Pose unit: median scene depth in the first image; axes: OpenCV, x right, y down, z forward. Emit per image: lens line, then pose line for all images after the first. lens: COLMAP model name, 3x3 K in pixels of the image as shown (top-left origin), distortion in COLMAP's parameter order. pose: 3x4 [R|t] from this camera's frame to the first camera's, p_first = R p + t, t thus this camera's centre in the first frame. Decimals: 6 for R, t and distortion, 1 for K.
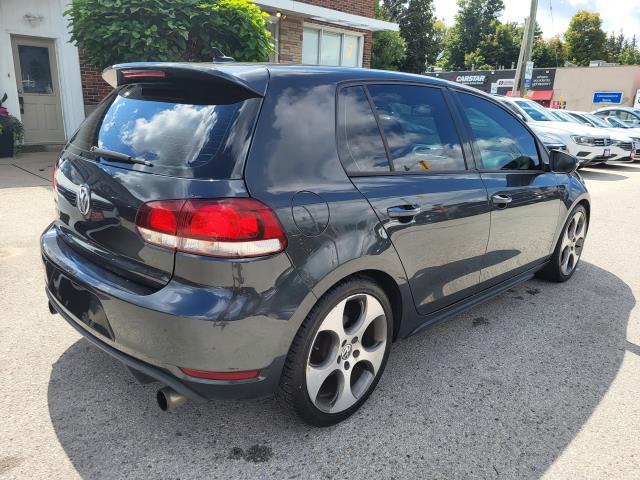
lens RADIAL K [[484.9, 0, 324.1], [0, 484.9, 246.6], [0, 0, 1]] dist [0.060970, -0.037066]
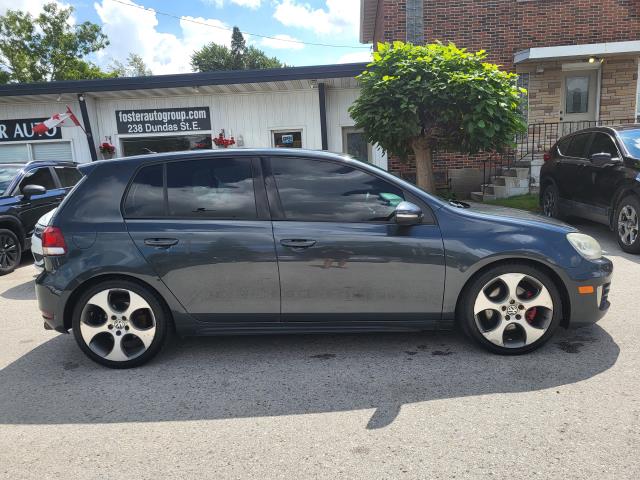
lens RADIAL K [[484.9, 0, 318.5], [0, 484.9, 234.9], [0, 0, 1]] dist [0.060970, -0.037066]
pose [[0.674265, 0.034020, -0.737706, 1.500207], [-0.133732, 0.988048, -0.076666, -0.041557], [0.726280, 0.150348, 0.670755, 0.286205]]
